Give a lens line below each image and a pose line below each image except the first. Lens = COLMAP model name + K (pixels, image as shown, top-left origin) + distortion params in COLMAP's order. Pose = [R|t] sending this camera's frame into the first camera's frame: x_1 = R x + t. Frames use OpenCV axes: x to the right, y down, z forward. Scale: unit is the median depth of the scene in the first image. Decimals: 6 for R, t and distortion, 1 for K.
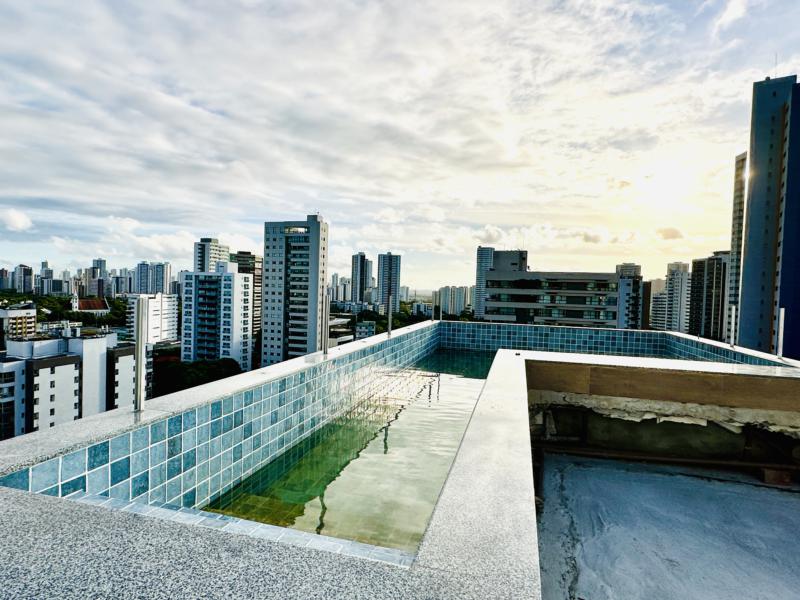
lens RADIAL K [[447.8, 0, 401.2], [0, 447.8, 302.1], [0, 0, 1]] dist [-0.004990, -0.004231]
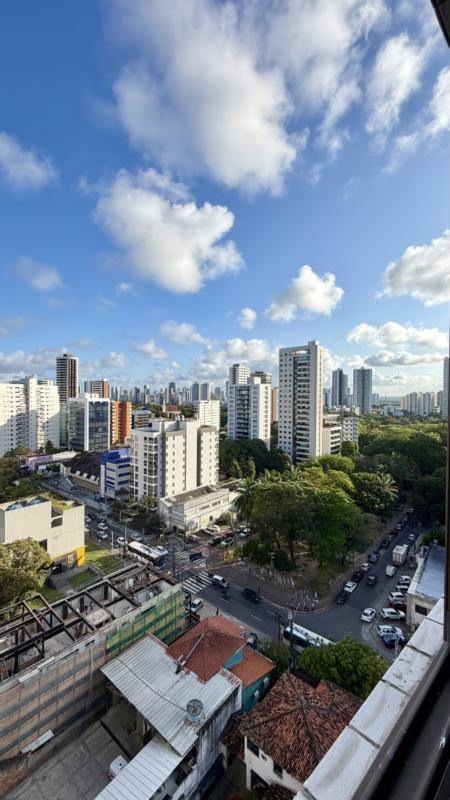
lens RADIAL K [[319.9, 0, 220.4], [0, 319.9, 400.3], [0, 0, 1]] dist [0.005721, -0.000203]
pose [[0.904412, -0.018353, -0.426265, -0.028054], [0.008831, 0.999666, -0.024303, 0.016495], [0.426569, 0.018215, 0.904272, -0.045509]]
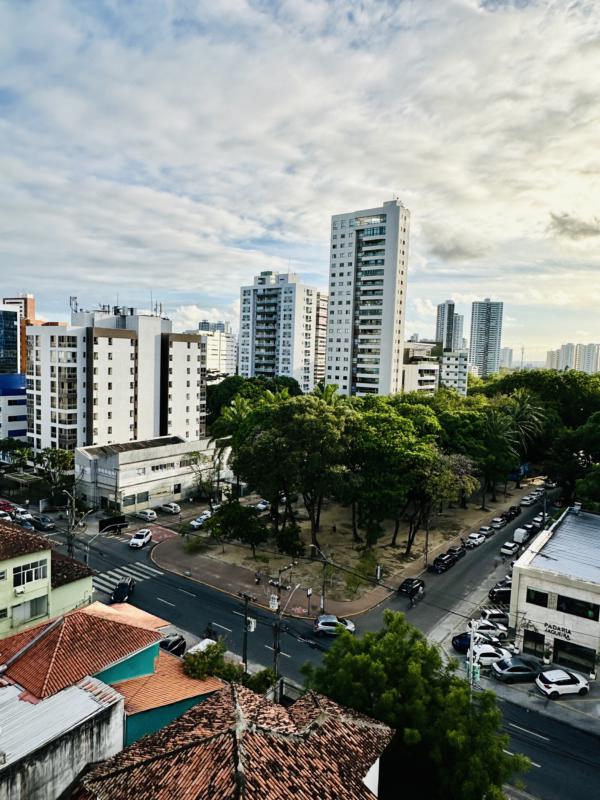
lens RADIAL K [[544.5, 0, 287.0], [0, 544.5, 404.0], [0, 0, 1]] dist [-0.024352, 0.008869]
pose [[0.930676, 0.033614, -0.364297, -0.008623], [-0.014780, 0.998412, 0.054367, 0.107026], [0.365546, -0.045214, 0.929694, 0.034607]]
